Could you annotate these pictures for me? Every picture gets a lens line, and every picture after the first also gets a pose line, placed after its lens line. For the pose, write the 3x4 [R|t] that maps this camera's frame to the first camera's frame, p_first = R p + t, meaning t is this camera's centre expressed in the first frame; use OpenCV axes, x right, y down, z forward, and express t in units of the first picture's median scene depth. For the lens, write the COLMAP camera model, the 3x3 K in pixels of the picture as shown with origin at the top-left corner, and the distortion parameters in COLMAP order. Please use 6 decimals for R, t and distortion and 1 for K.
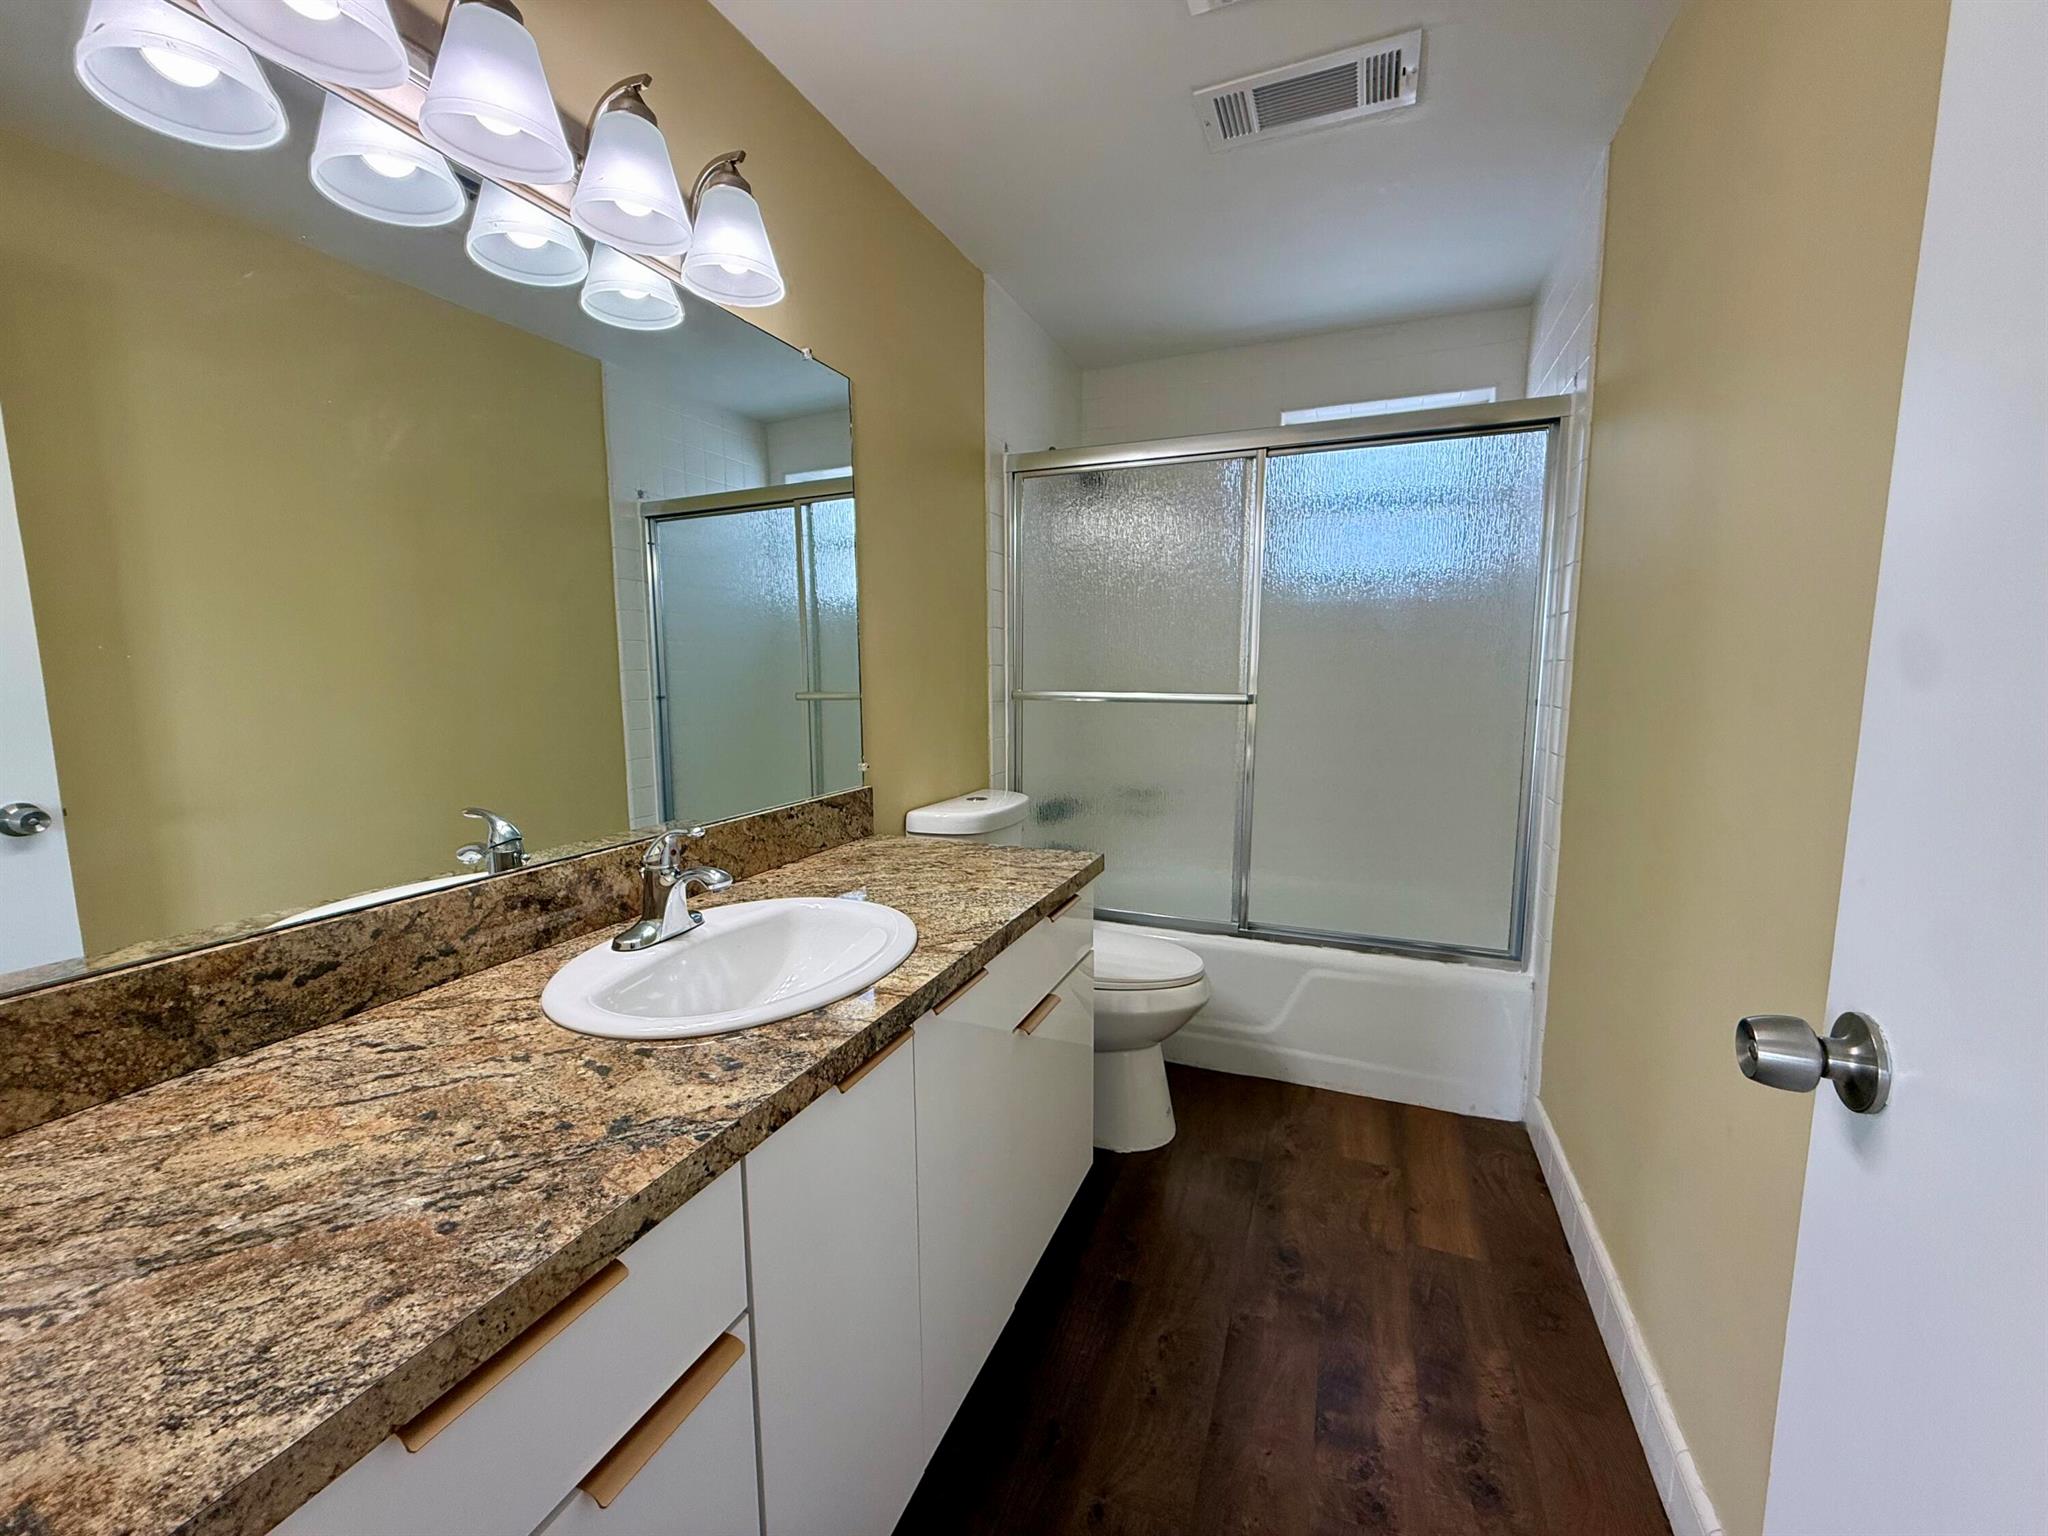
lens RADIAL K [[816.7, 0, 1021.3], [0, 816.7, 771.4], [0, 0, 1]] dist [-0.000331, 0.000176]
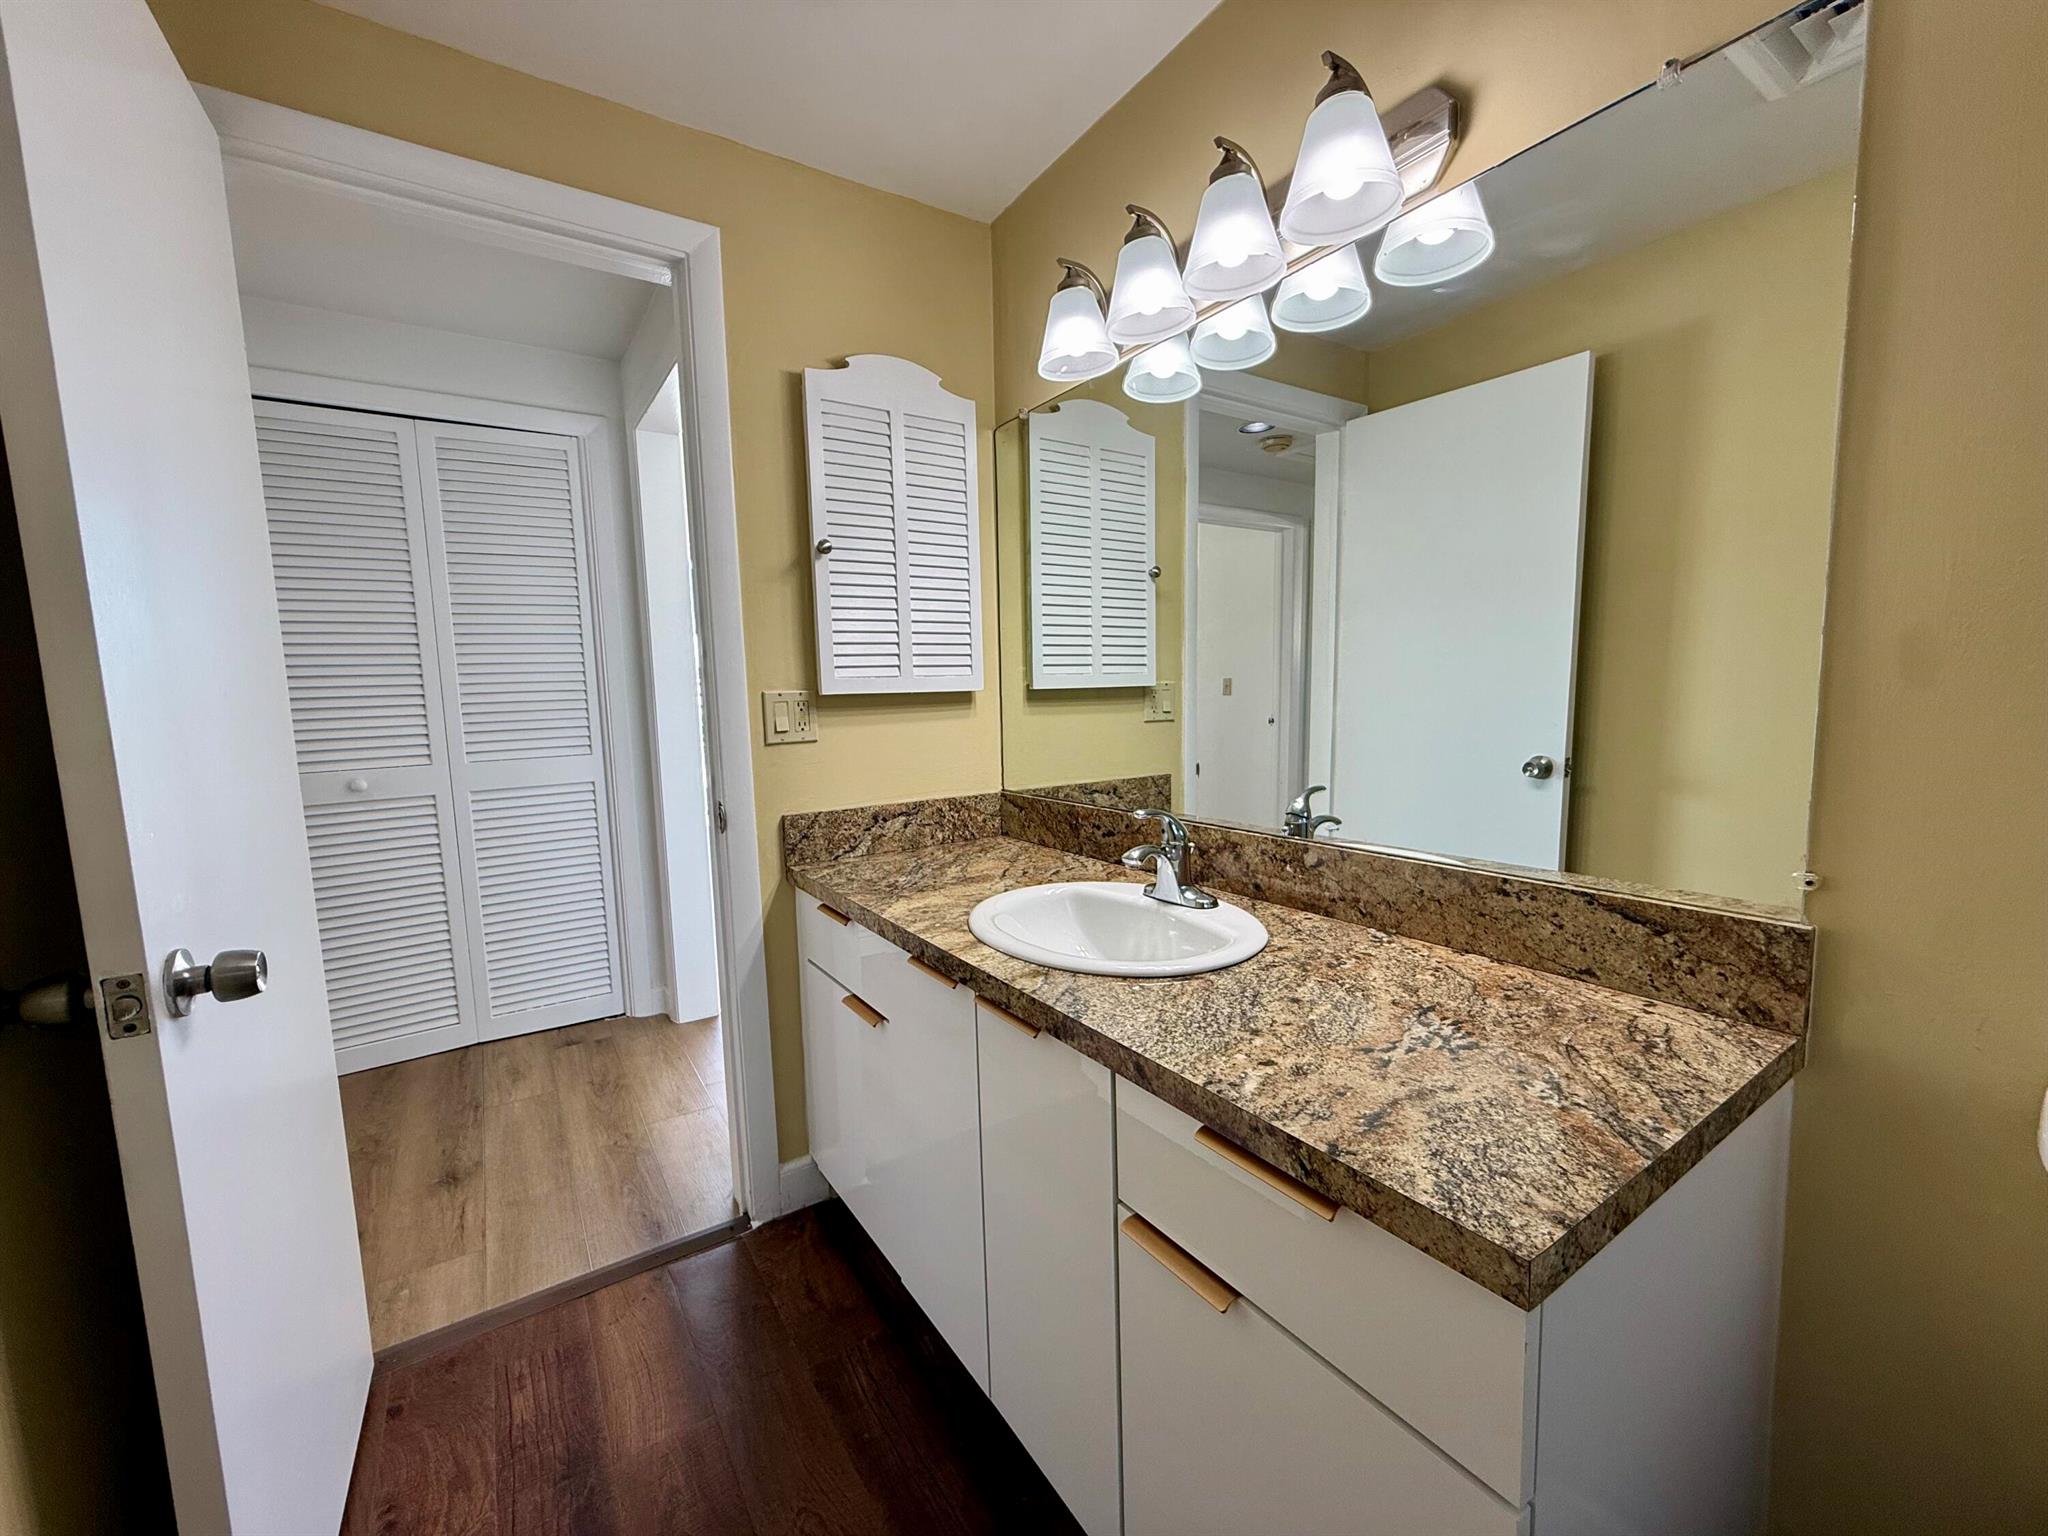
lens RADIAL K [[816.7, 0, 1021.3], [0, 816.7, 771.4], [0, 0, 1]] dist [-0.000331, 0.000176]
pose [[-0.550935, 0.116335, -0.826400, 0.673281], [-0.069802, 0.980343, 0.184541, -0.195264], [0.831624, 0.159355, -0.531985, 1.449696]]
